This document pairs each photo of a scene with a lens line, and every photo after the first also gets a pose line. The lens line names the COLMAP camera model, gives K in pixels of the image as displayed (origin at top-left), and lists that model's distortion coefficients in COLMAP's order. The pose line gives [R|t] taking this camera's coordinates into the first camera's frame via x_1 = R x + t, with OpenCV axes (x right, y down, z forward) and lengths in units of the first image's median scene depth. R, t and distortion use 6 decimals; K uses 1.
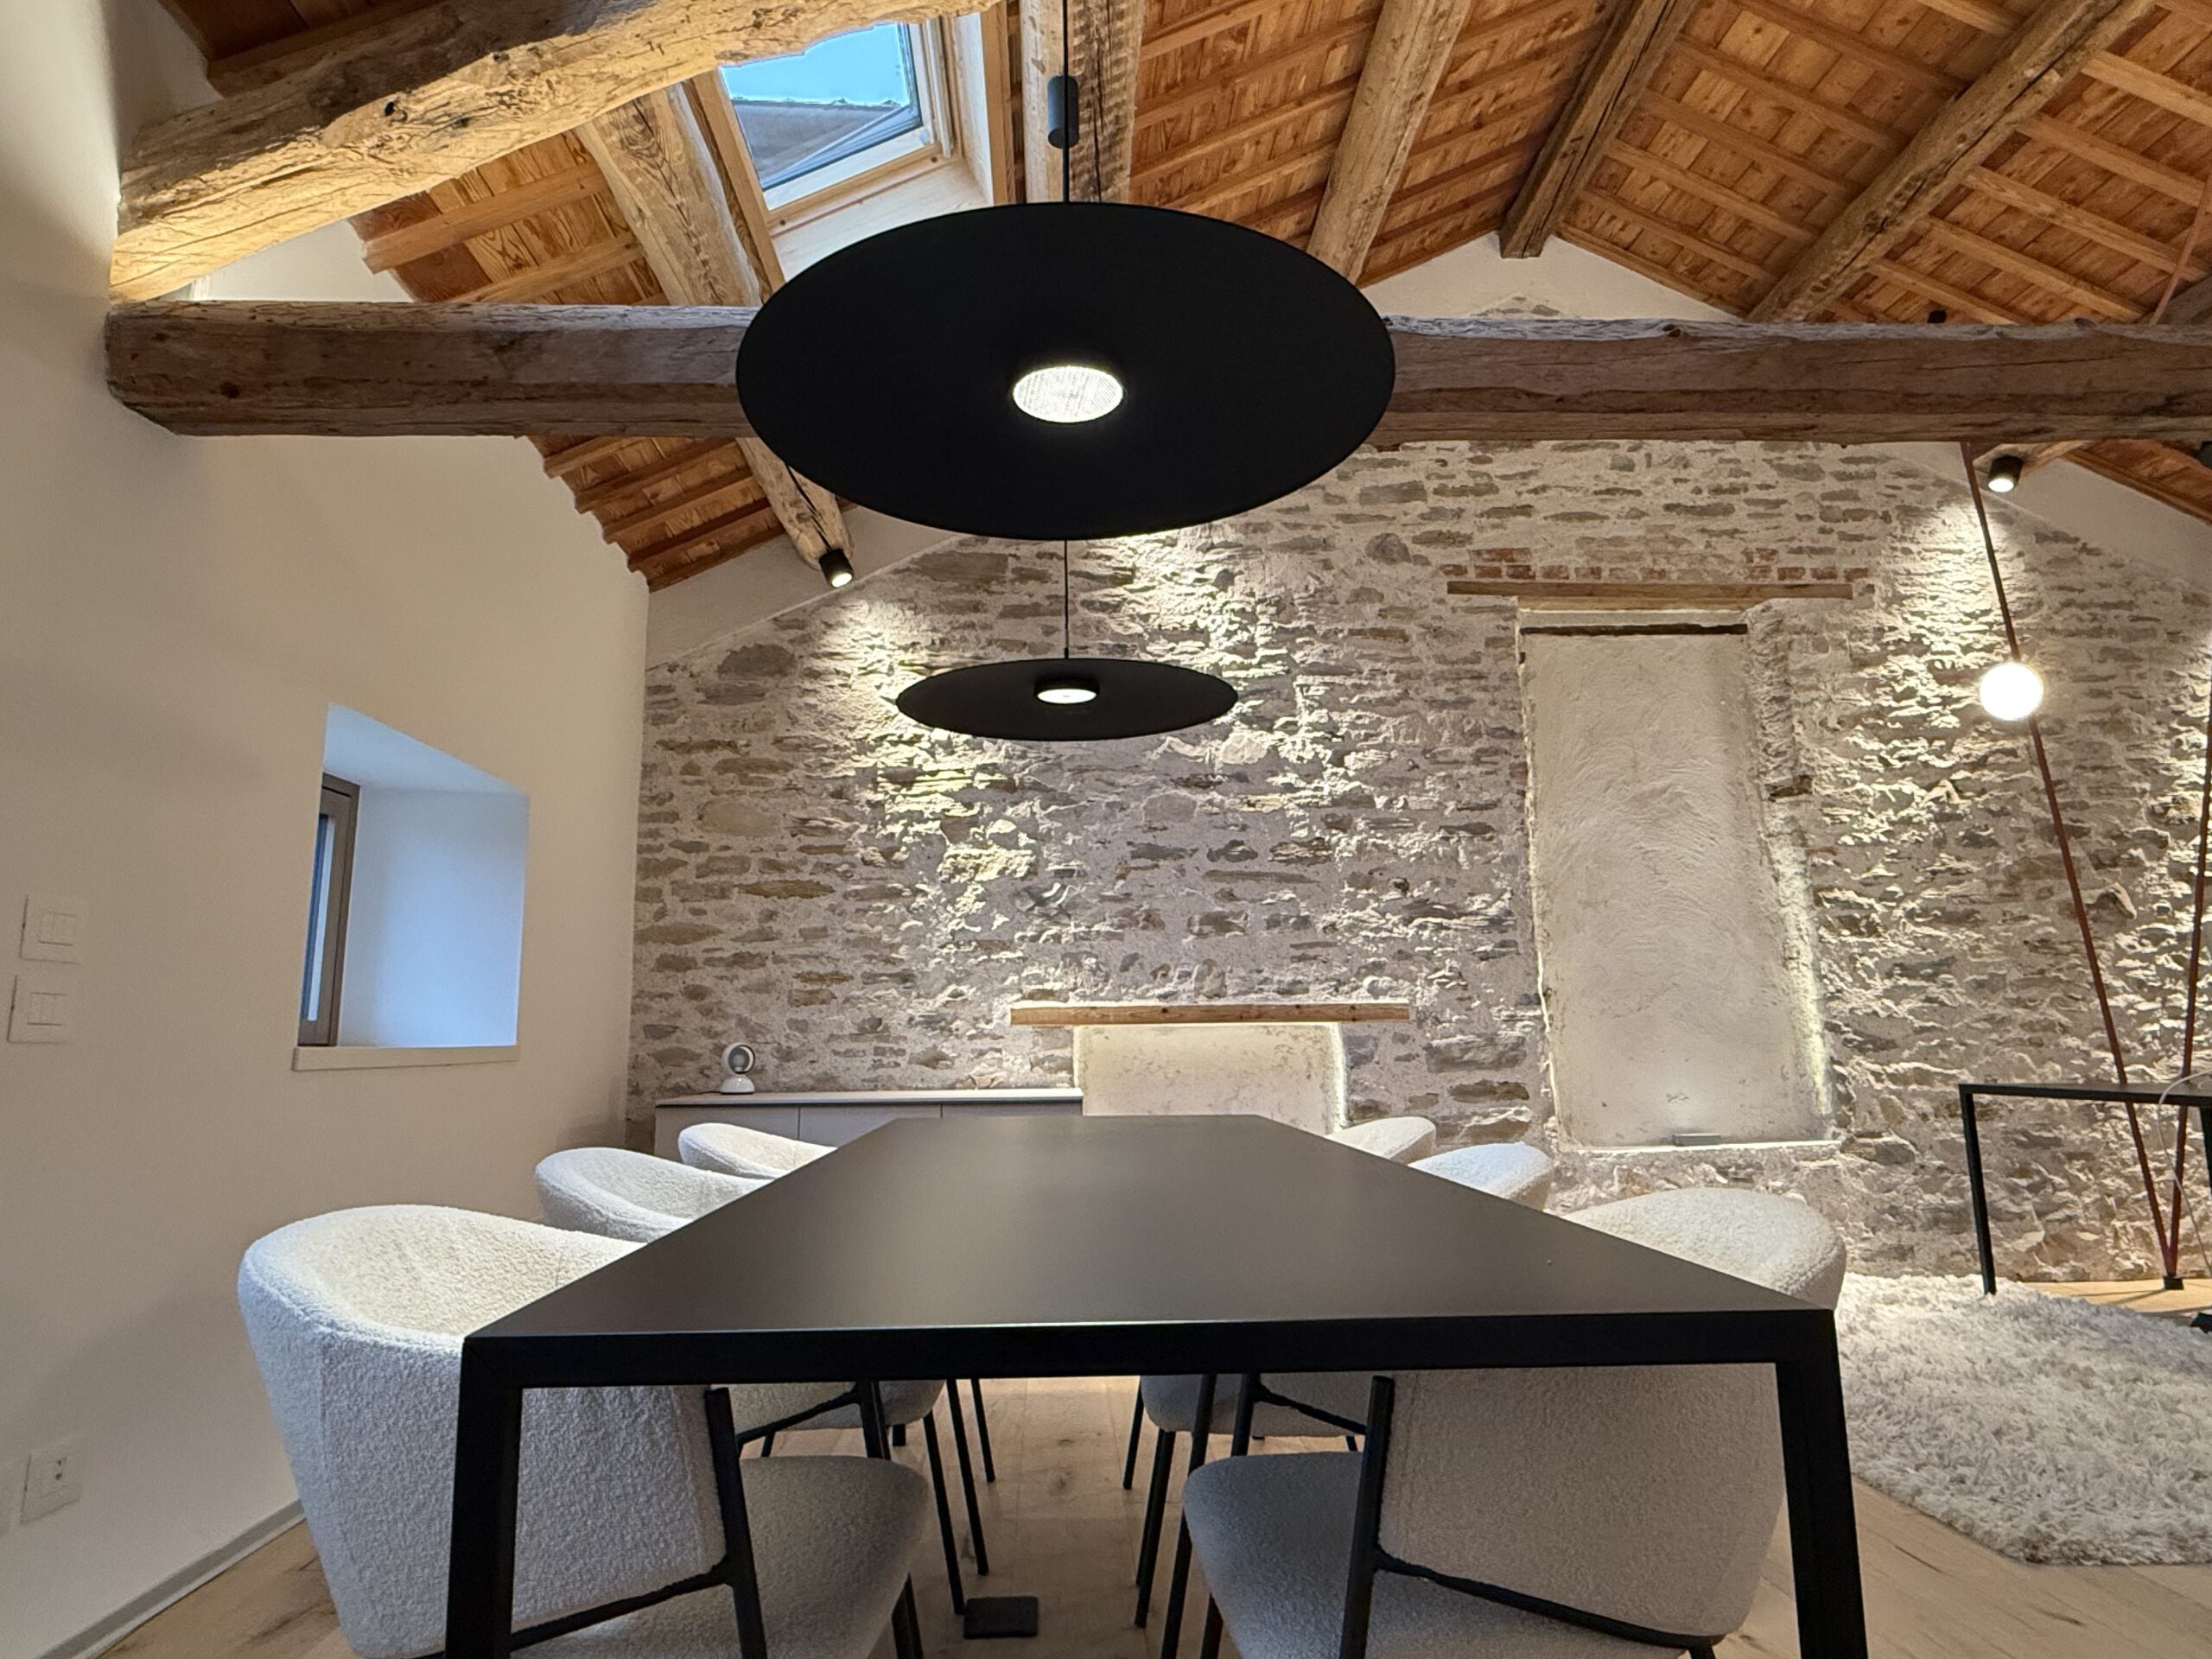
lens RADIAL K [[1276.6, 0, 1101.6], [0, 1276.6, 826.1], [0, 0, 1]] dist [0.001931, 0.001024]
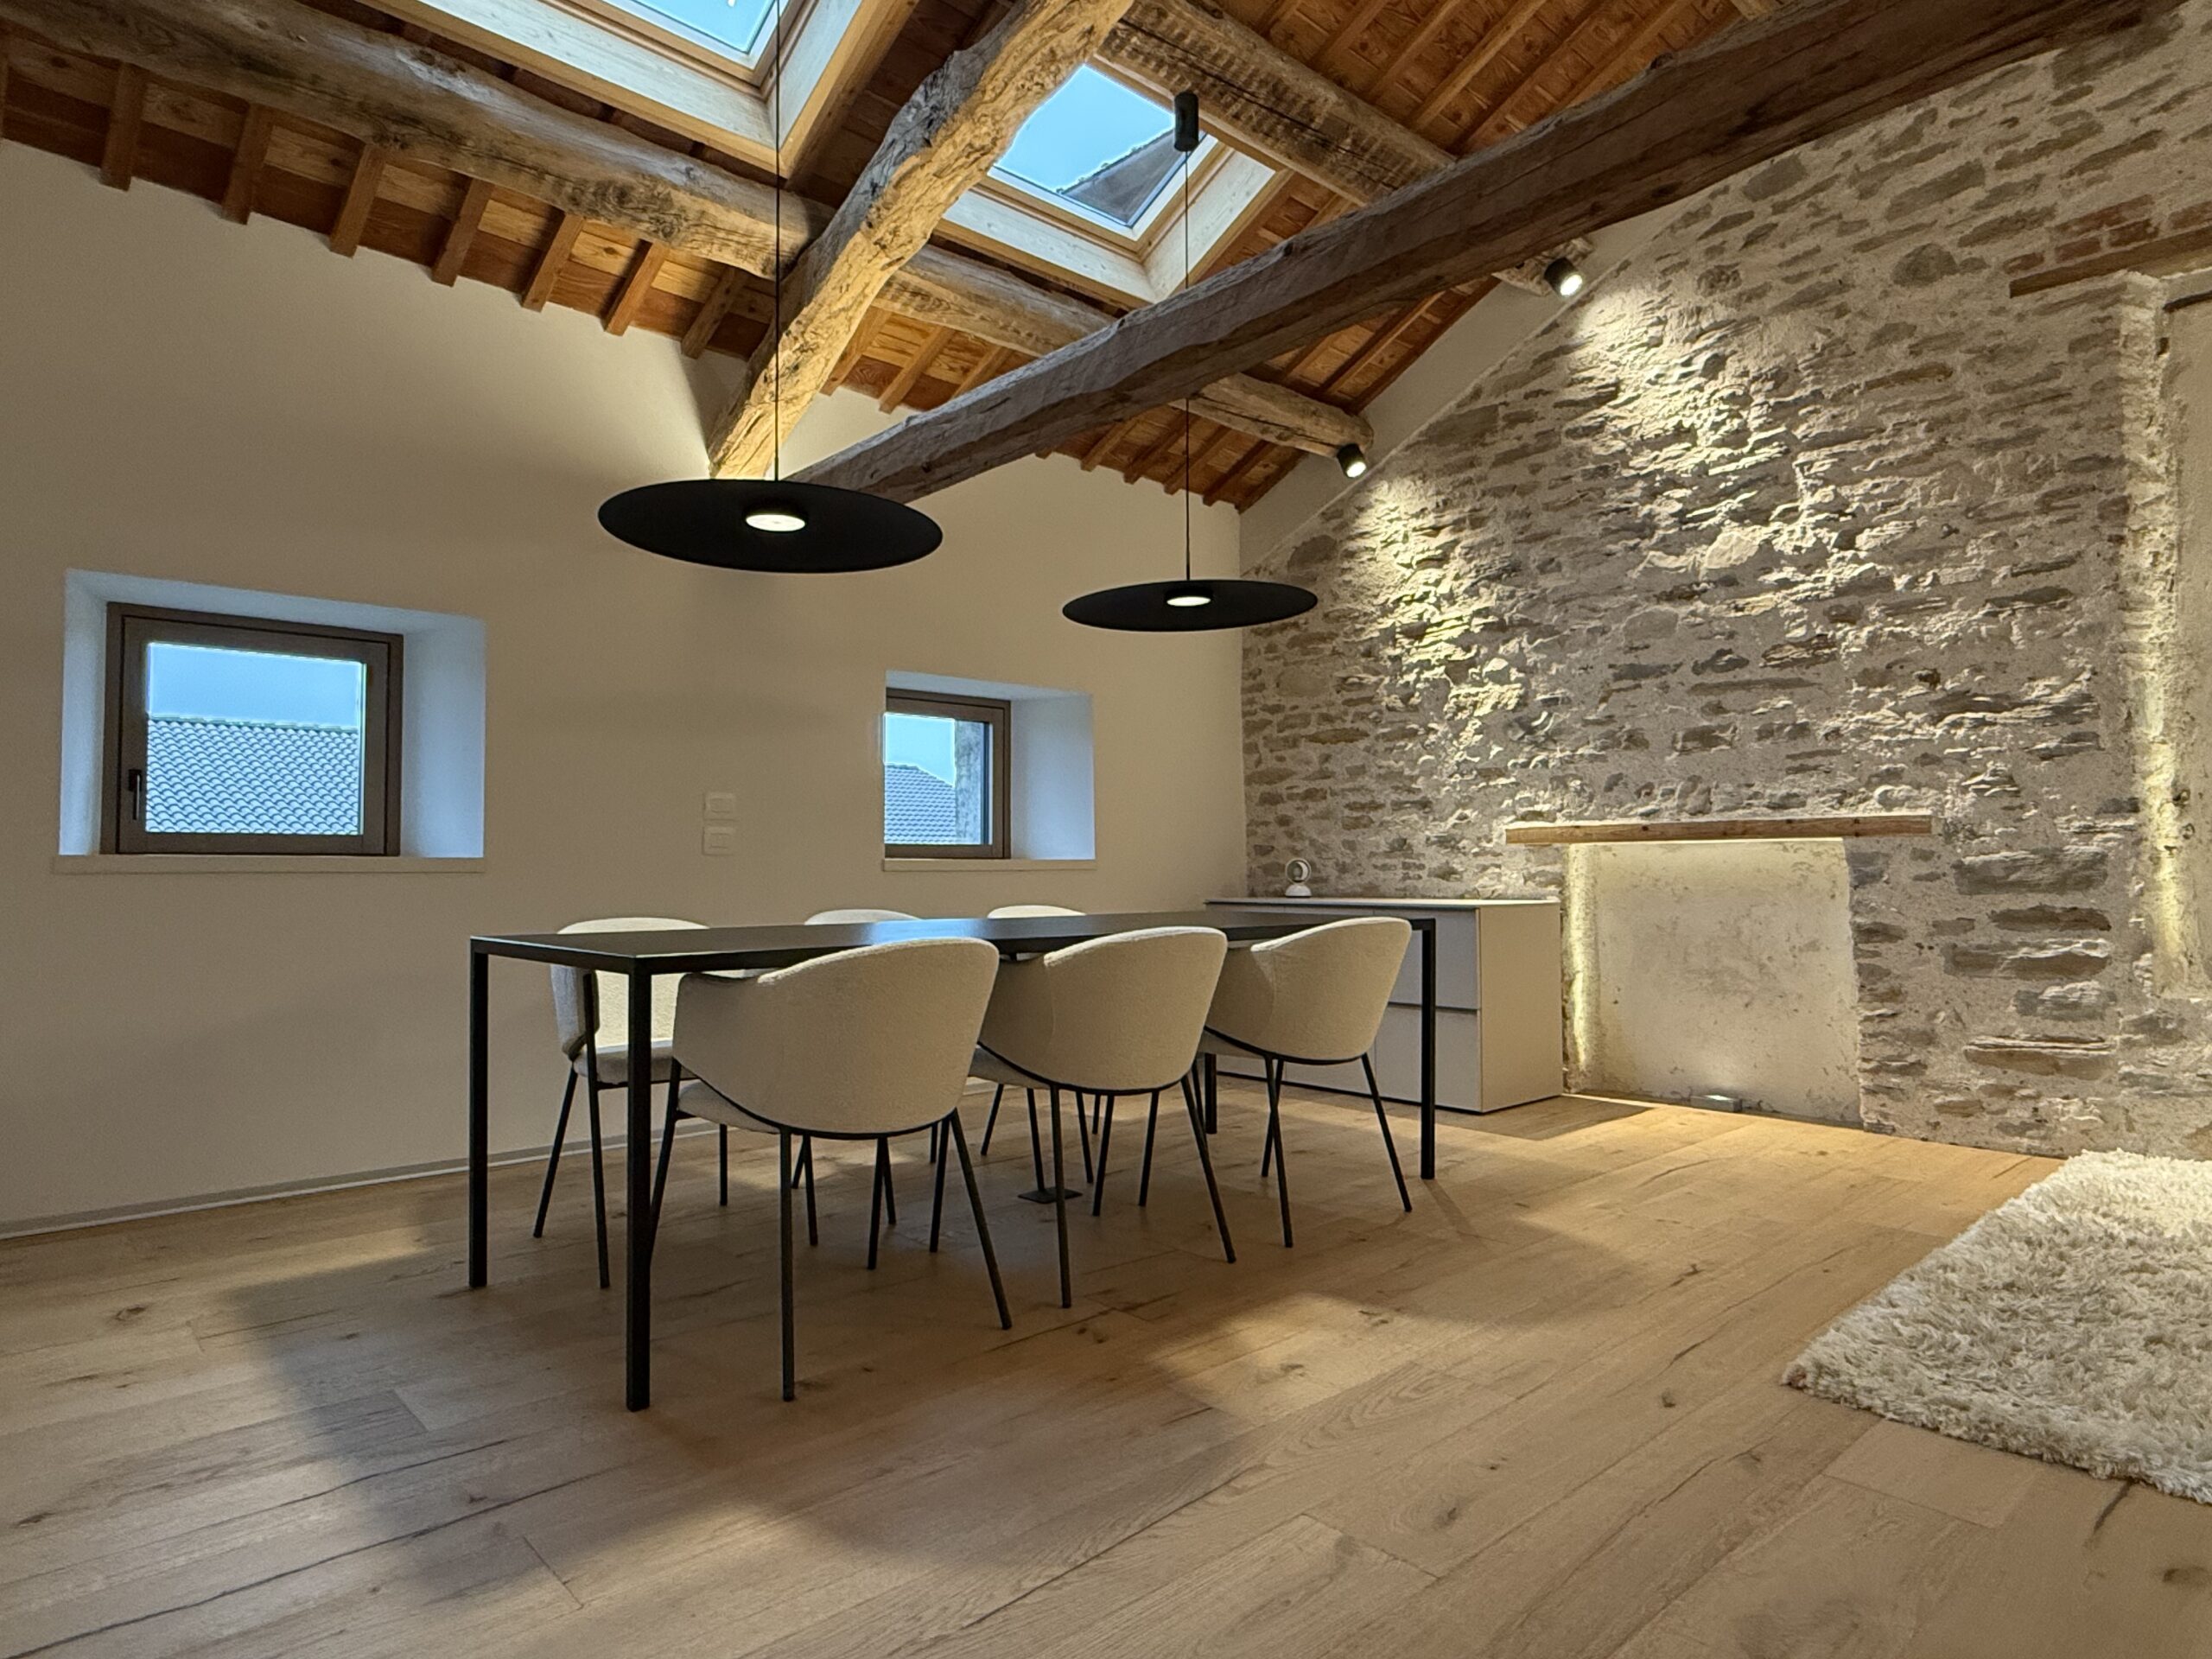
lens RADIAL K [[1276.6, 0, 1096.7], [0, 1276.6, 822.3], [0, 0, 1]] dist [0.001931, 0.001024]
pose [[0.640784, -0.020656, -0.767443, 0.516981], [0.125307, 0.989047, 0.078006, 0.005725], [0.757425, -0.146151, 0.636354, 0.023487]]
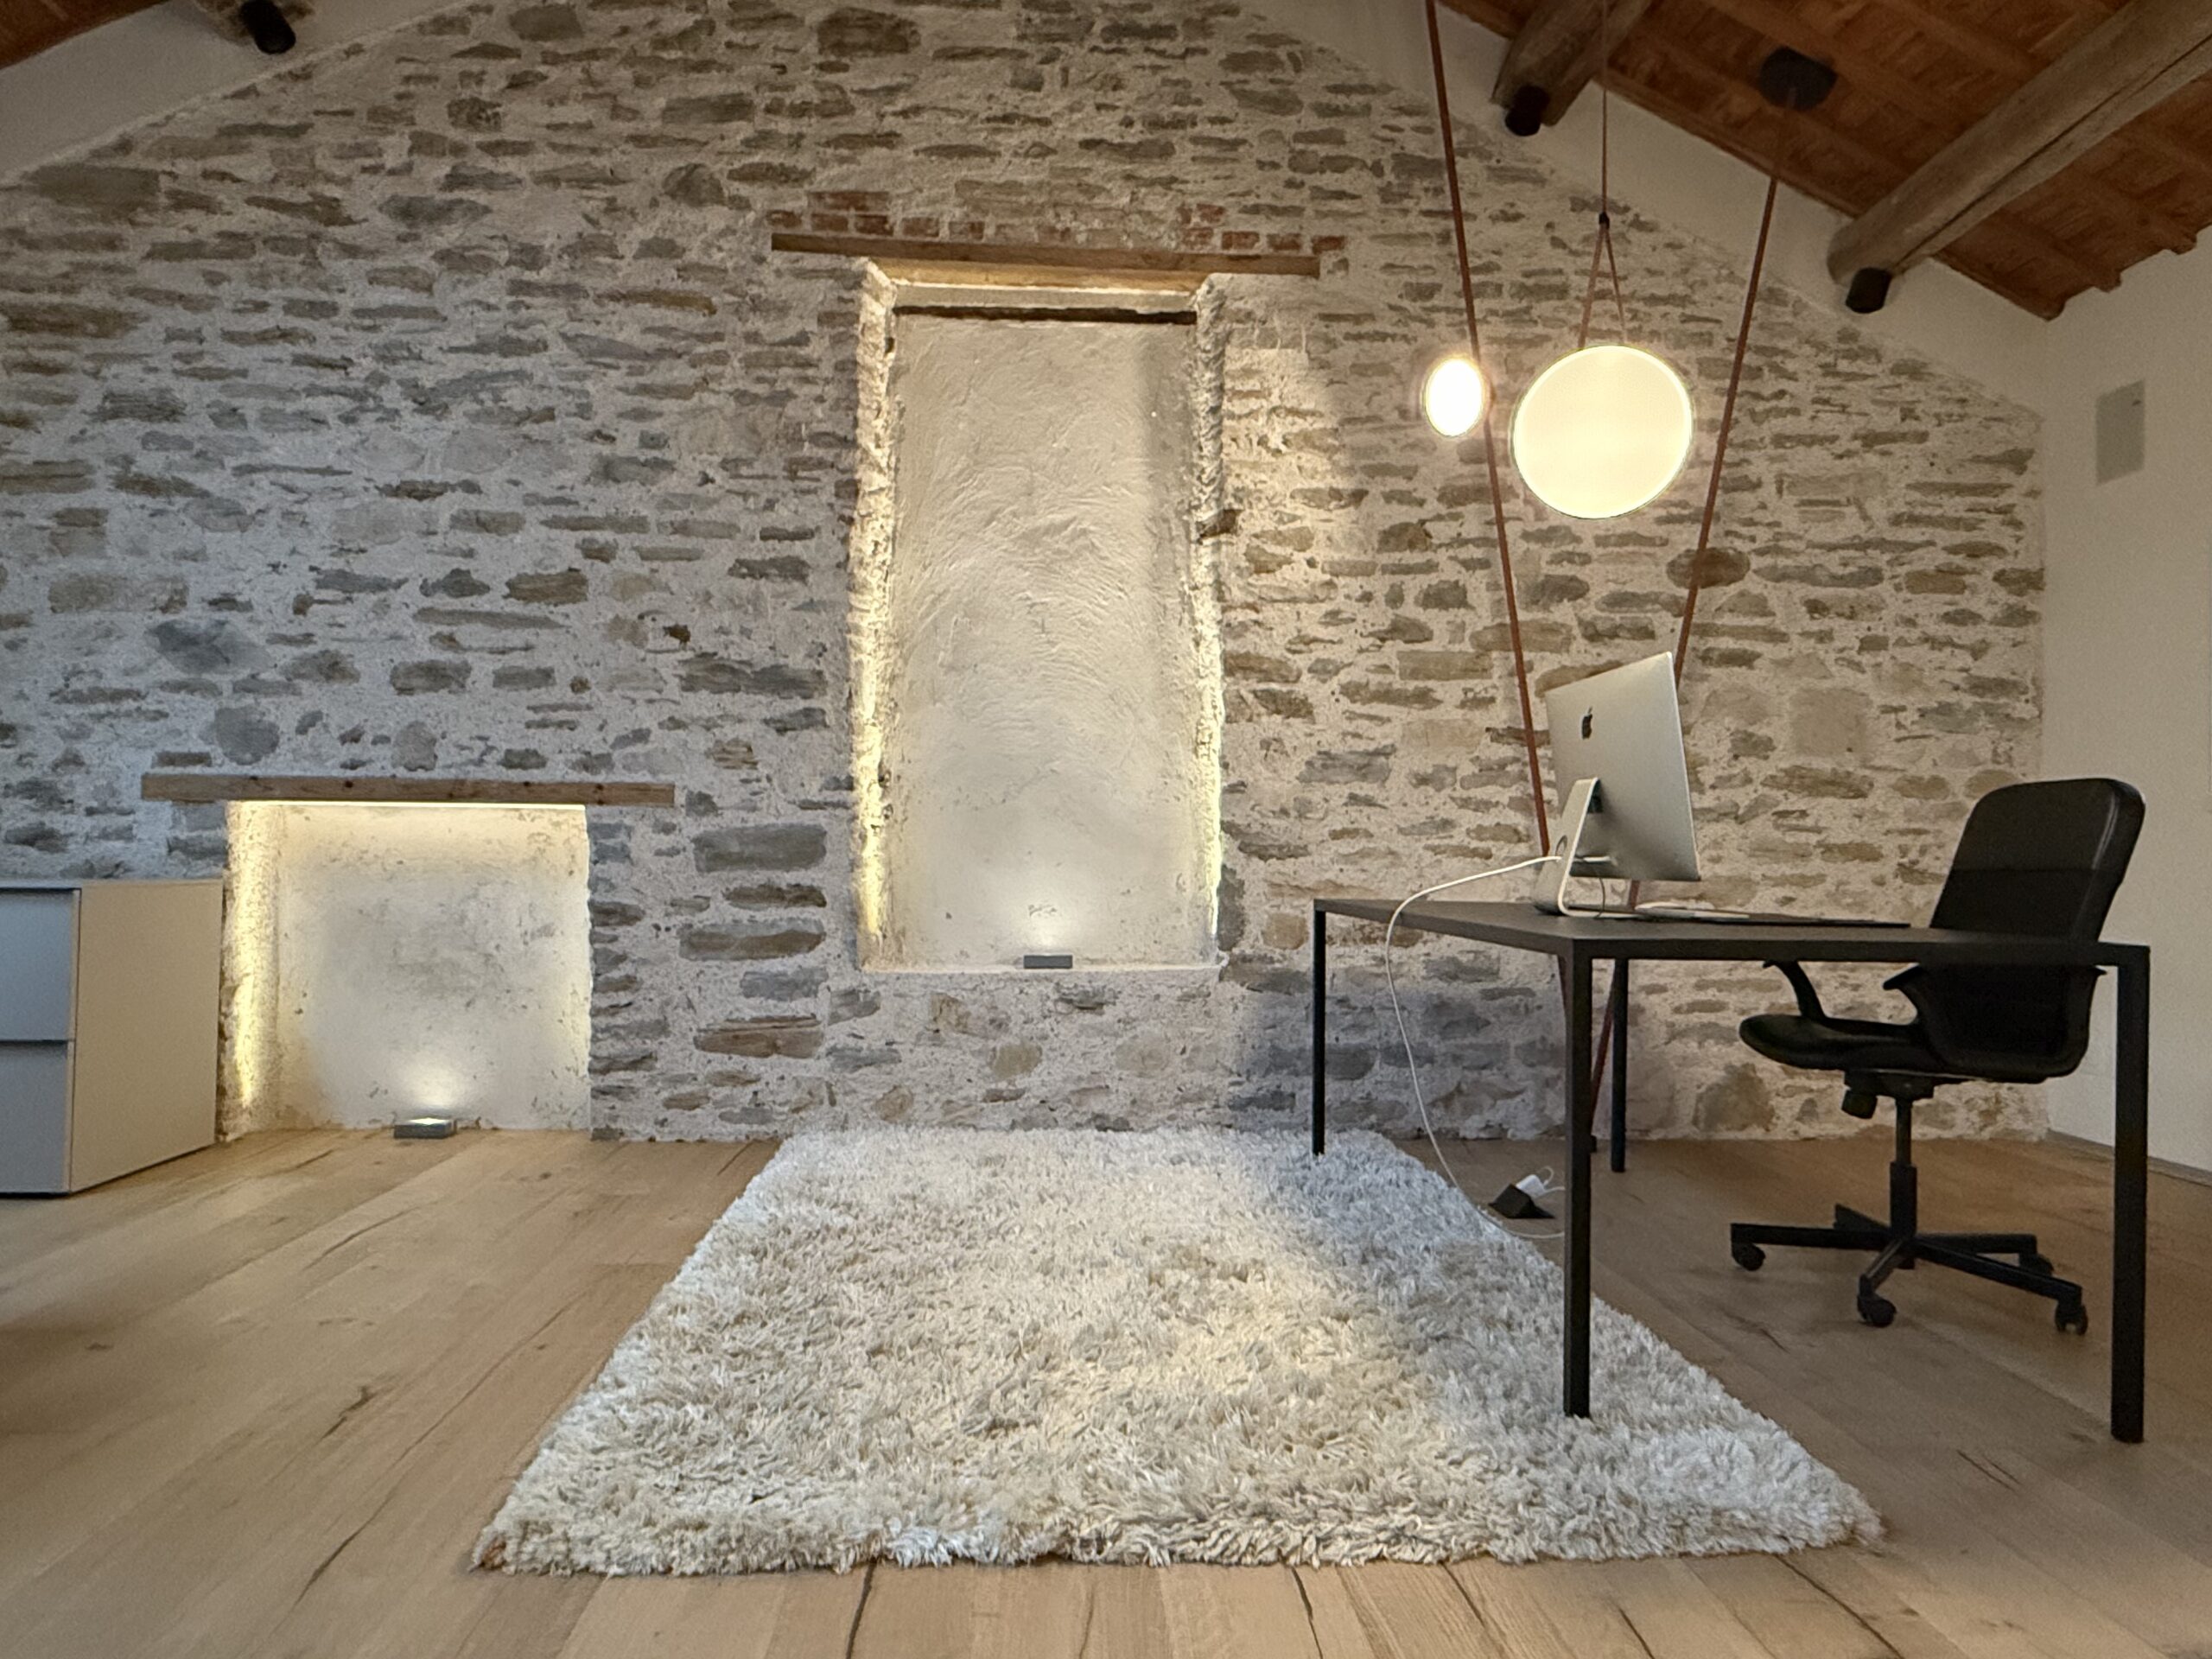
lens RADIAL K [[1349.1, 0, 1097.7], [0, 1349.1, 826.7], [0, 0, 1]] dist [-0.004740, 0.006252]
pose [[0.999510, 0.024583, 0.019377, 0.464324], [-0.027095, 0.989447, 0.142338, 0.037594], [-0.015674, -0.142793, 0.989628, 0.160653]]
